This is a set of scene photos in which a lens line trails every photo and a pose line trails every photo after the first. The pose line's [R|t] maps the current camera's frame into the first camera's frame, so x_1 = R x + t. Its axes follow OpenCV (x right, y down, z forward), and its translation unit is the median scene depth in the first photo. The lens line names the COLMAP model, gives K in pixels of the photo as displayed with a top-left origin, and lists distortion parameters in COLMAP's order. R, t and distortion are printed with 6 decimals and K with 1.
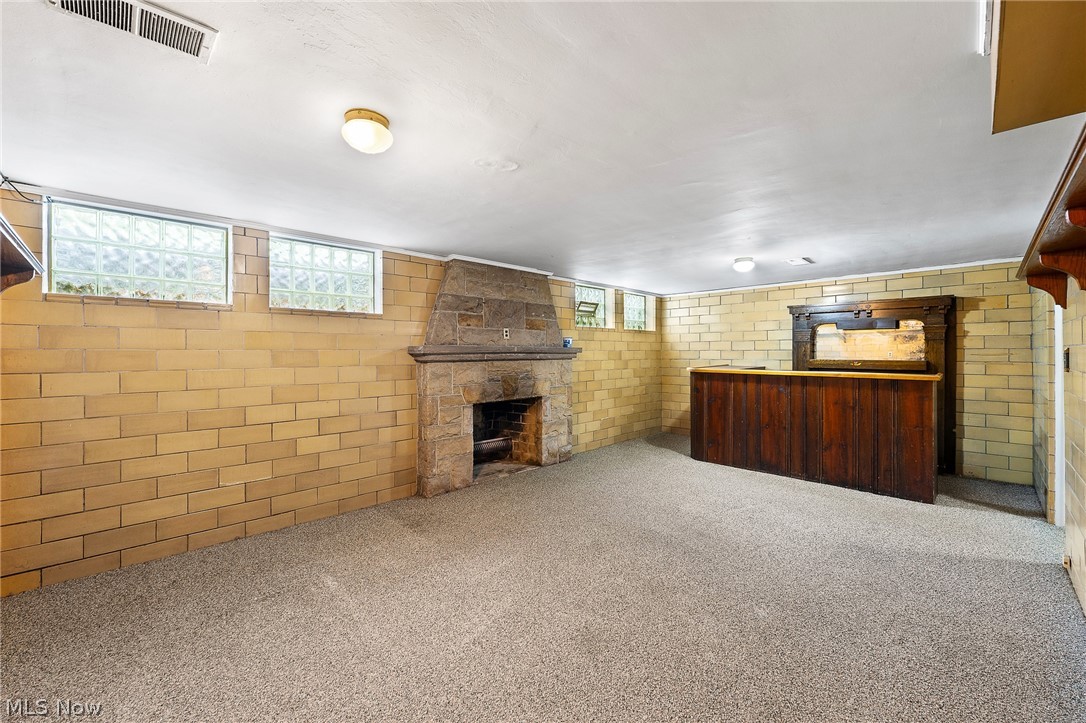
lens RADIAL K [[432.2, 0, 544.6], [0, 432.2, 360.5], [0, 0, 1]] dist [-0.001405, 0.000390]
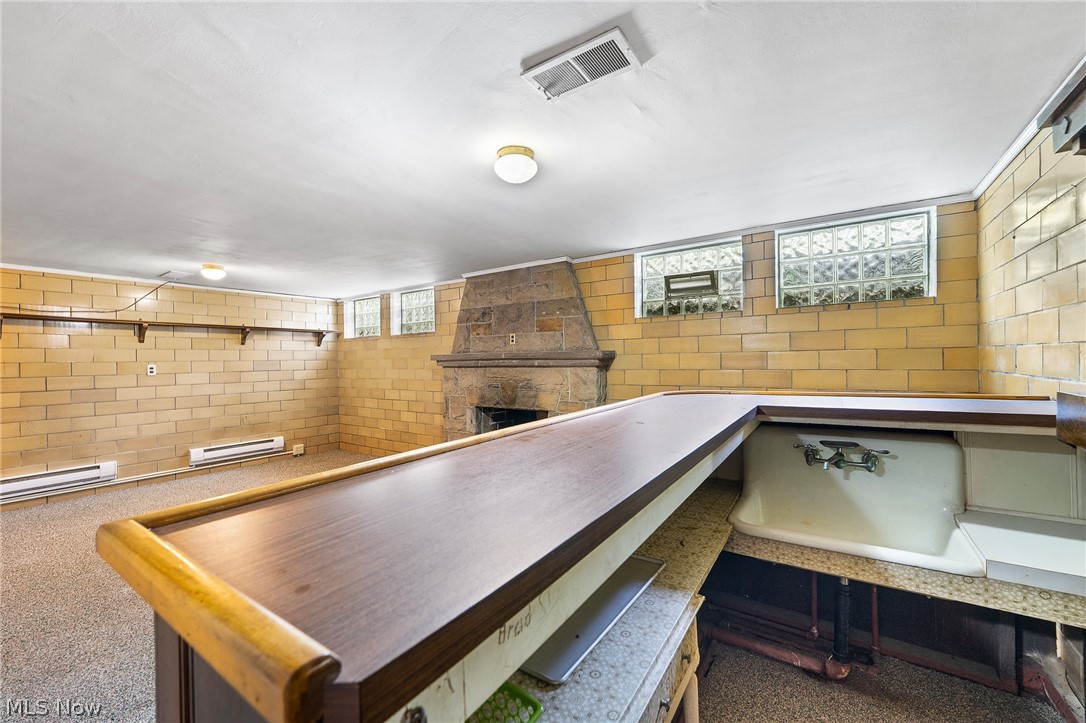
lens RADIAL K [[456.5, 0, 543.0], [0, 456.5, 361.5], [0, 0, 1]] dist [-0.001030, -0.000162]
pose [[0.157825, 0.007984, -0.987435, 0.910441], [-0.001528, 0.999968, 0.007841, -0.020227], [0.987466, 0.000271, 0.157832, 0.900419]]
